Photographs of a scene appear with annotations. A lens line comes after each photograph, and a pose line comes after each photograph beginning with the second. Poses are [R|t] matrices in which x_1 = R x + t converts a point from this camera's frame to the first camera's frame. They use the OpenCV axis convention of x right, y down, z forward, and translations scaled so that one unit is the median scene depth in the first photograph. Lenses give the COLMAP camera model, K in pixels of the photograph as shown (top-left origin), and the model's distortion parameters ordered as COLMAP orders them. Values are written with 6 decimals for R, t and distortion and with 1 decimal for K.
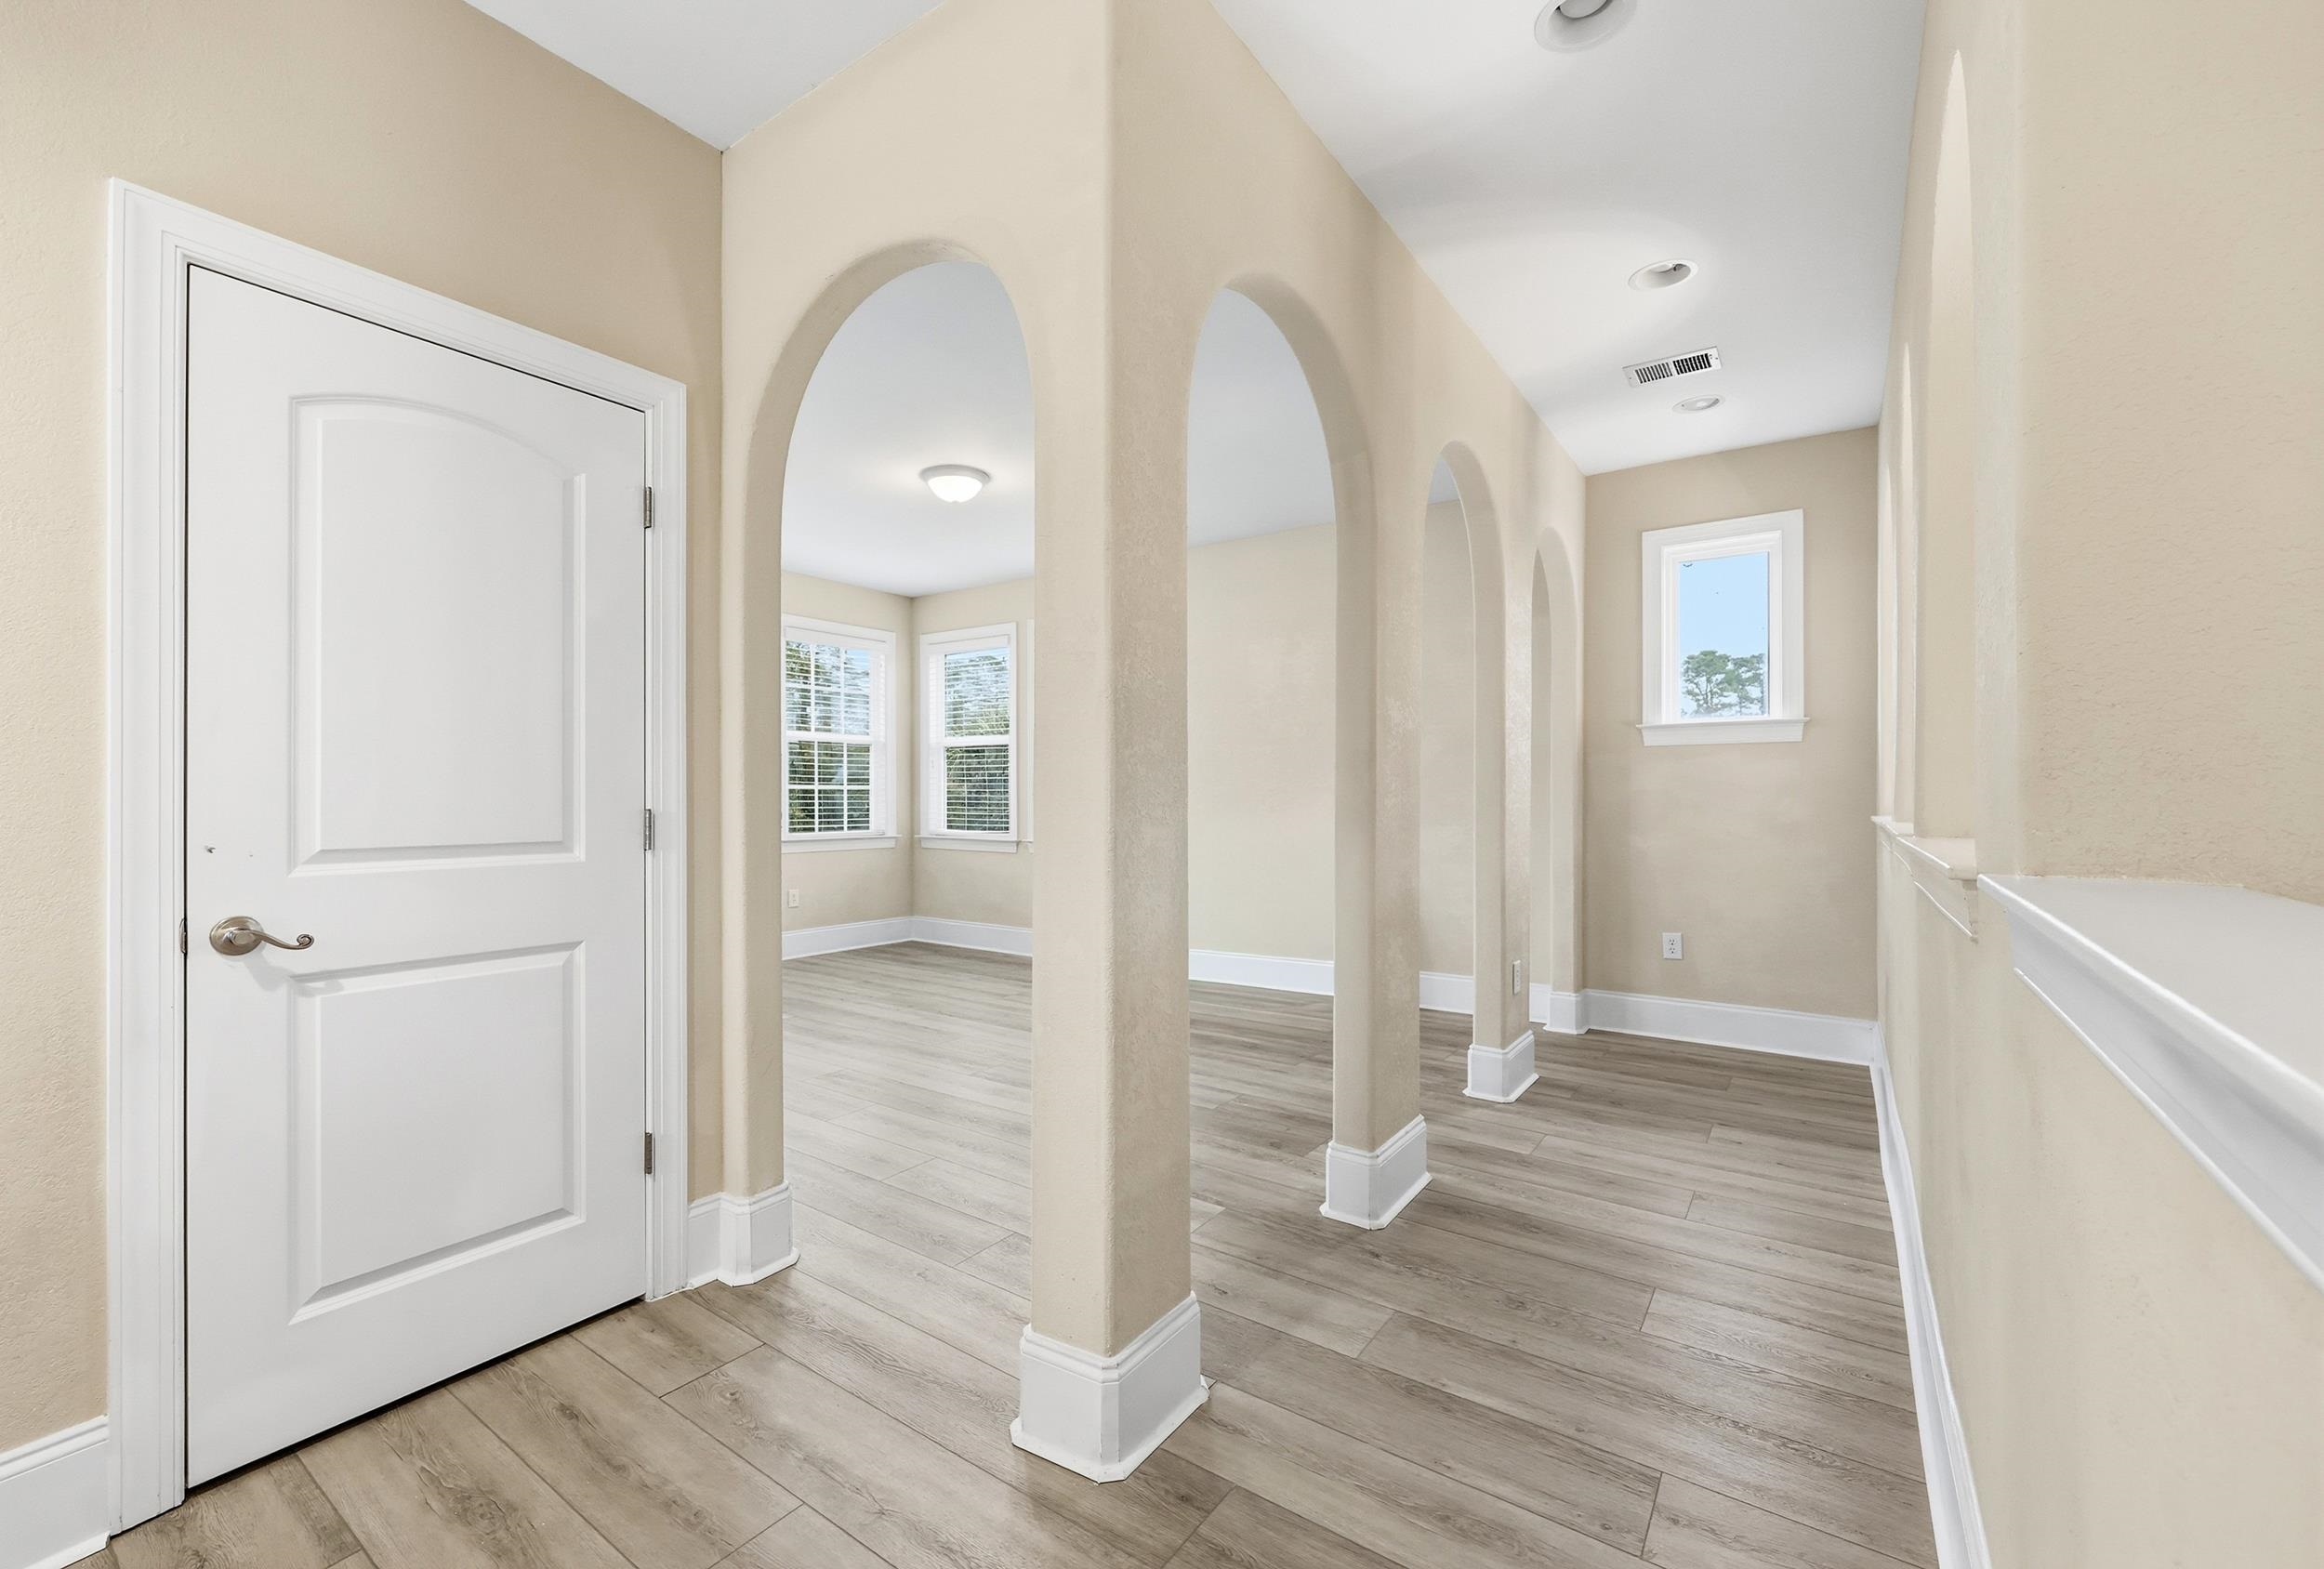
lens RADIAL K [[956.7, 0, 1142.2], [0, 956.7, 797.8], [0, 0, 1]] dist [-0.000262, -0.000002]
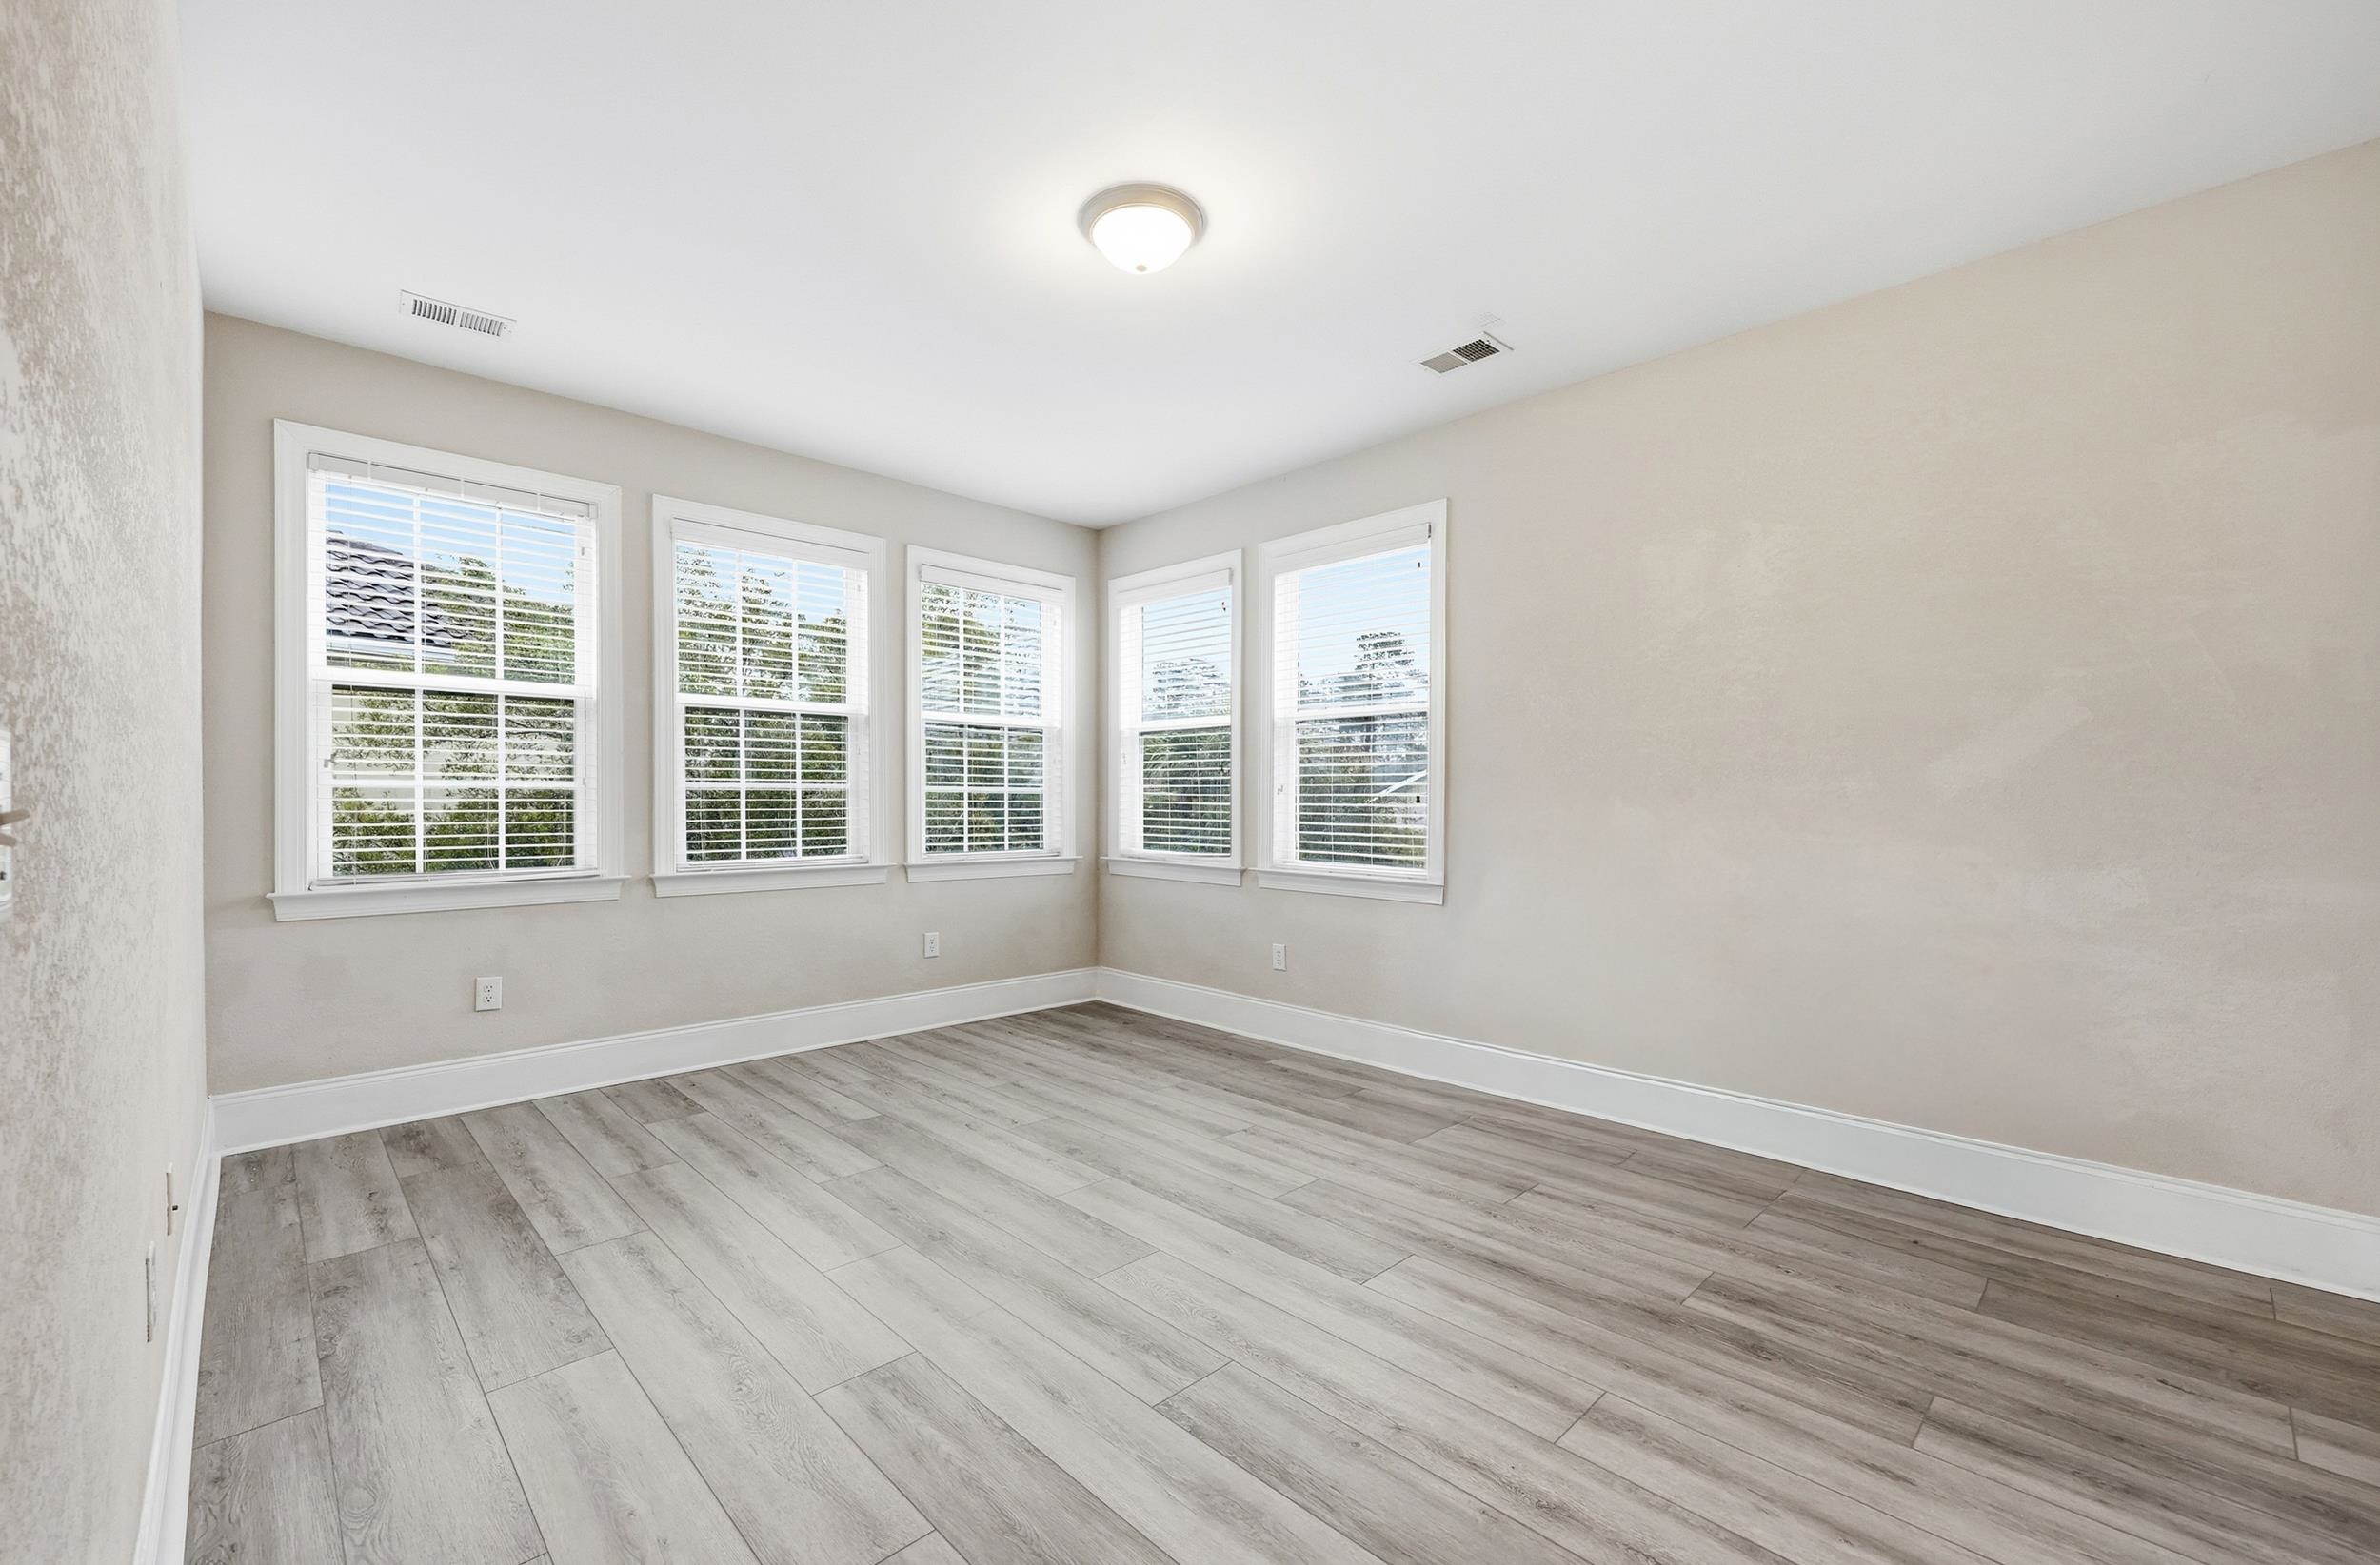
lens RADIAL K [[970.9, 0, 1186.5], [0, 970.9, 796.5], [0, 0, 1]] dist [0.000255, 0.000015]
pose [[0.984499, 0.003575, -0.175353, -0.046199], [-0.004699, 0.999971, -0.005993, -0.002263], [0.175326, 0.006725, 0.984487, 0.296150]]
